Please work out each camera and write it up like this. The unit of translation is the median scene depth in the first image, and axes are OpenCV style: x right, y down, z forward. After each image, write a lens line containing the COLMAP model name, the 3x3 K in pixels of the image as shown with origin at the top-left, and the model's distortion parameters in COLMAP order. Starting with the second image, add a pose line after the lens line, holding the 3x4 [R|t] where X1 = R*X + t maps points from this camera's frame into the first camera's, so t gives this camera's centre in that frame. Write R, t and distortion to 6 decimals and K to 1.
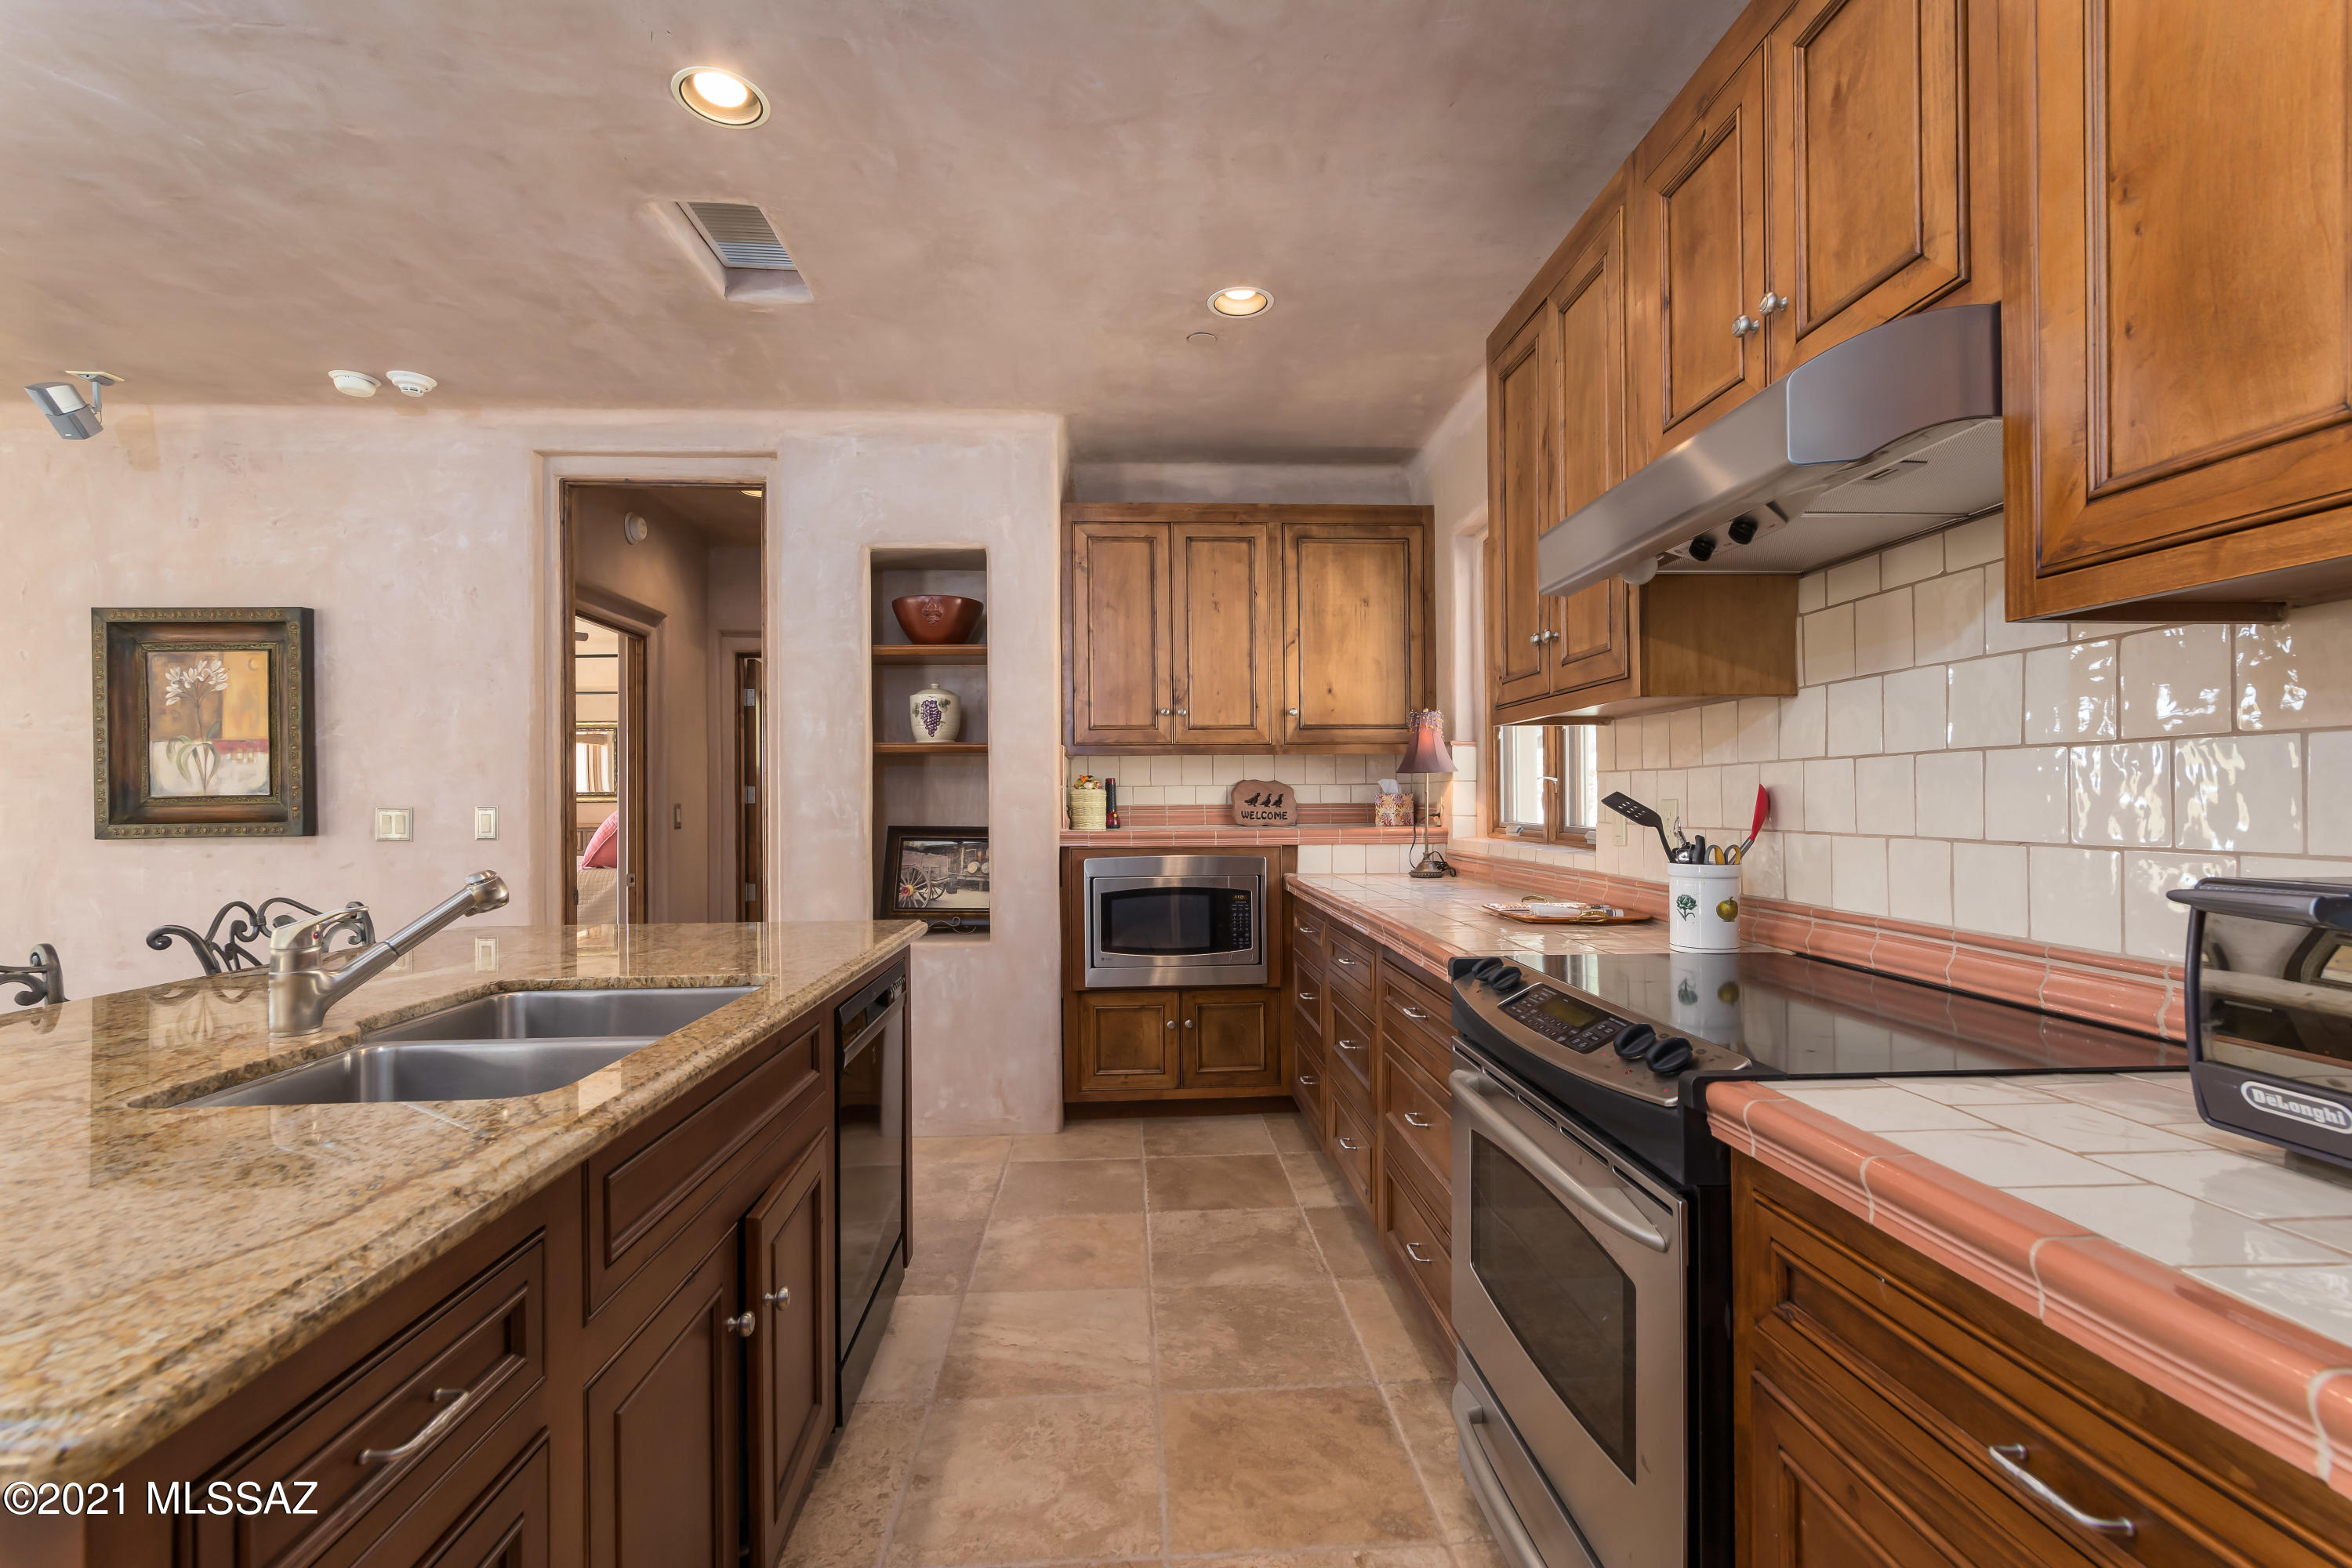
lens RADIAL K [[1022.0, 0, 1176.3], [0, 1022.0, 793.1], [0, 0, 1]] dist [-0.005072, 0.003939]
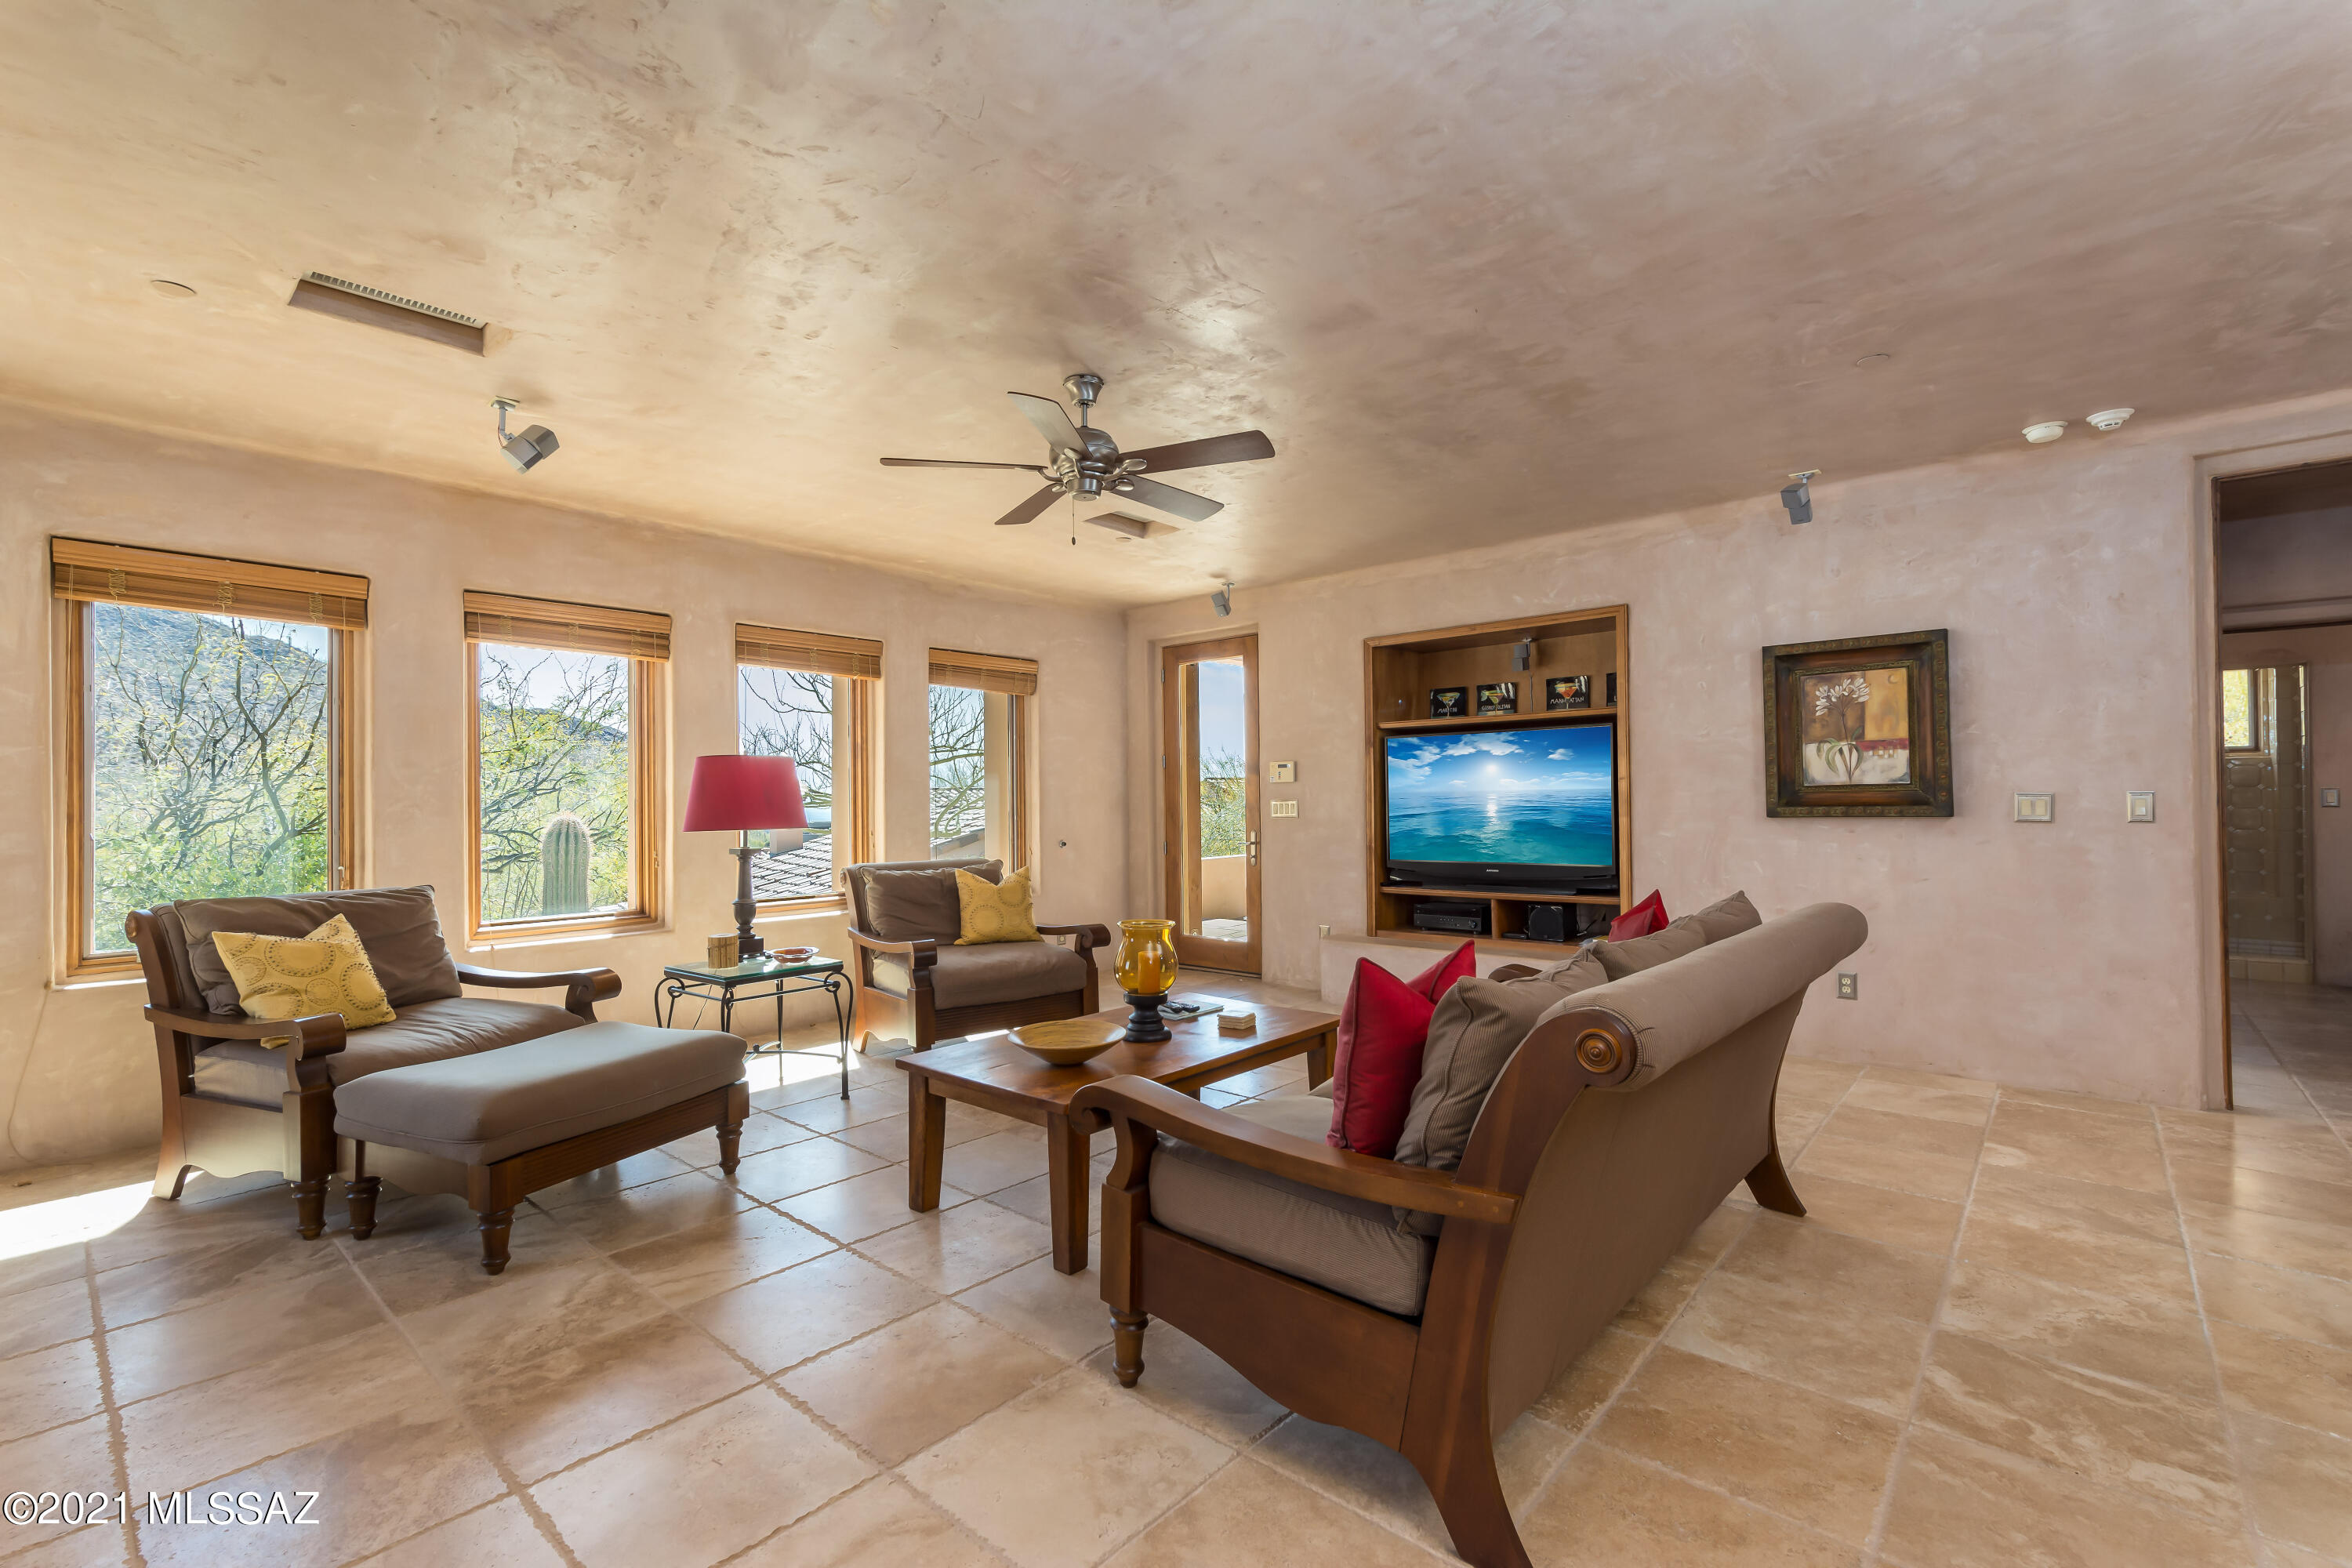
lens RADIAL K [[1028.1, 0, 1178.7], [0, 1028.1, 790.3], [0, 0, 1]] dist [-0.000862, 0.000832]
pose [[0.713937, -0.005763, -0.700186, -0.648701], [0.008986, 0.999959, 0.000932, 0.001118], [0.700152, -0.006957, 0.713960, -0.514182]]
